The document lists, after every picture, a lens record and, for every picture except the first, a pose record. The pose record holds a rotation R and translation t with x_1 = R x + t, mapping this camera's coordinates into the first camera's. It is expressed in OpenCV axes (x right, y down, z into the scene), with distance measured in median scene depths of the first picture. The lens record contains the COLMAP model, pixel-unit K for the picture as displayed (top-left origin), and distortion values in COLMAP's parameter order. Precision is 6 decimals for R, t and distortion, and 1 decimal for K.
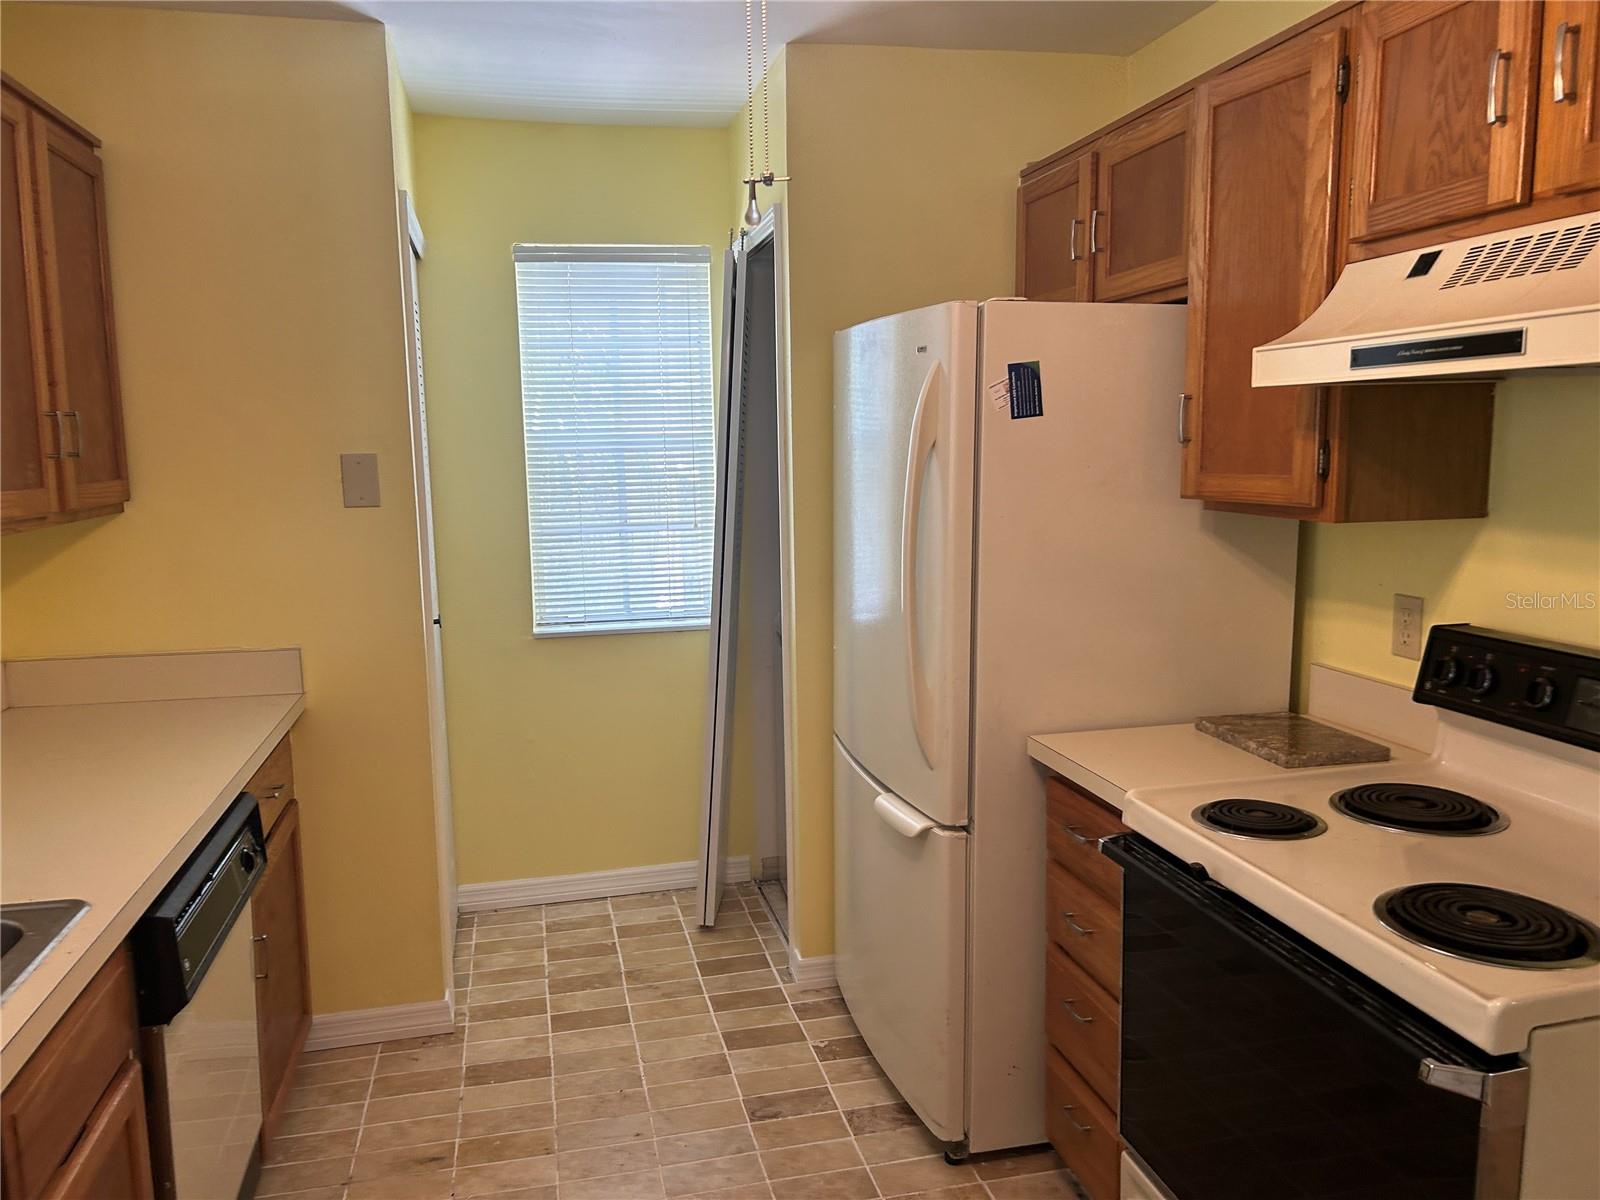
lens RADIAL K [[1214.3, 0, 789.1], [0, 1214.3, 597.4], [0, 0, 1]] dist [-0.005256, -0.024313]
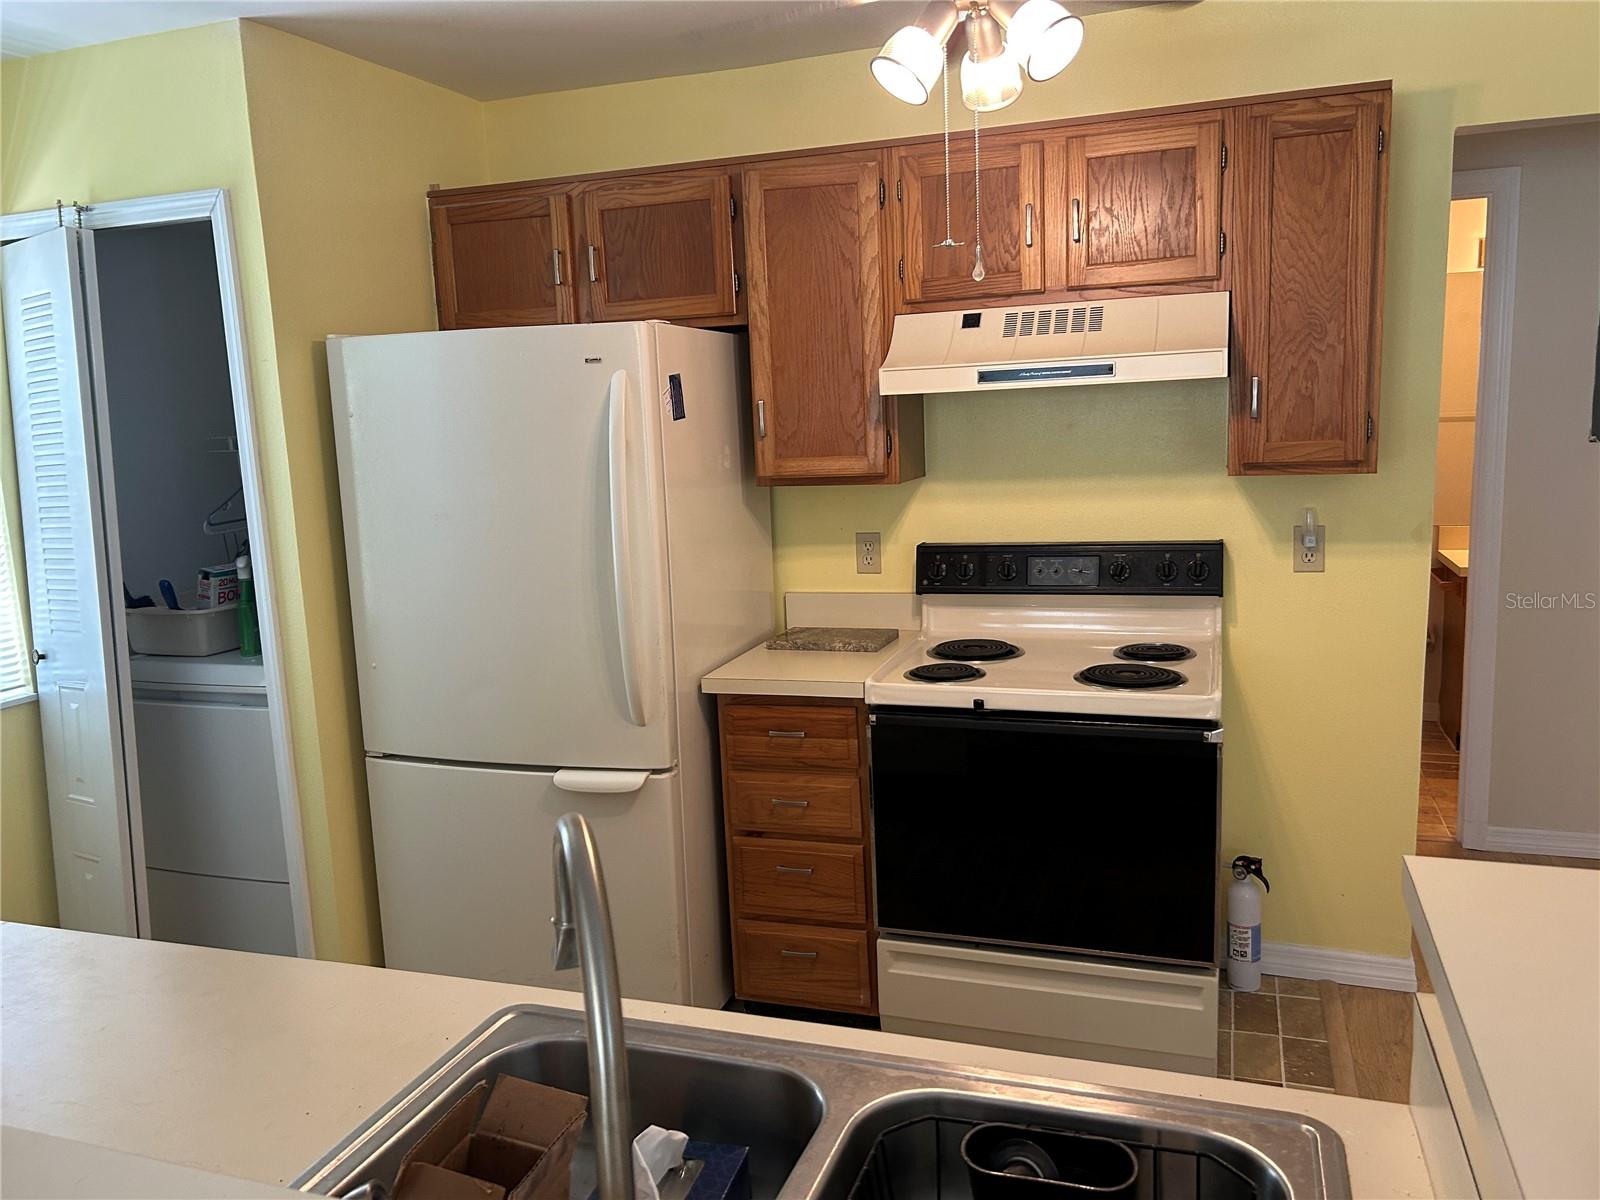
lens RADIAL K [[1214.3, 0, 792.5], [0, 1214.3, 602.3], [0, 0, 1]] dist [-0.005256, -0.024313]
pose [[0.520338, -0.140223, 0.842369, -0.945497], [0.146750, 0.986435, 0.073556, -0.046719], [-0.841257, 0.085344, 0.533857, 0.310779]]
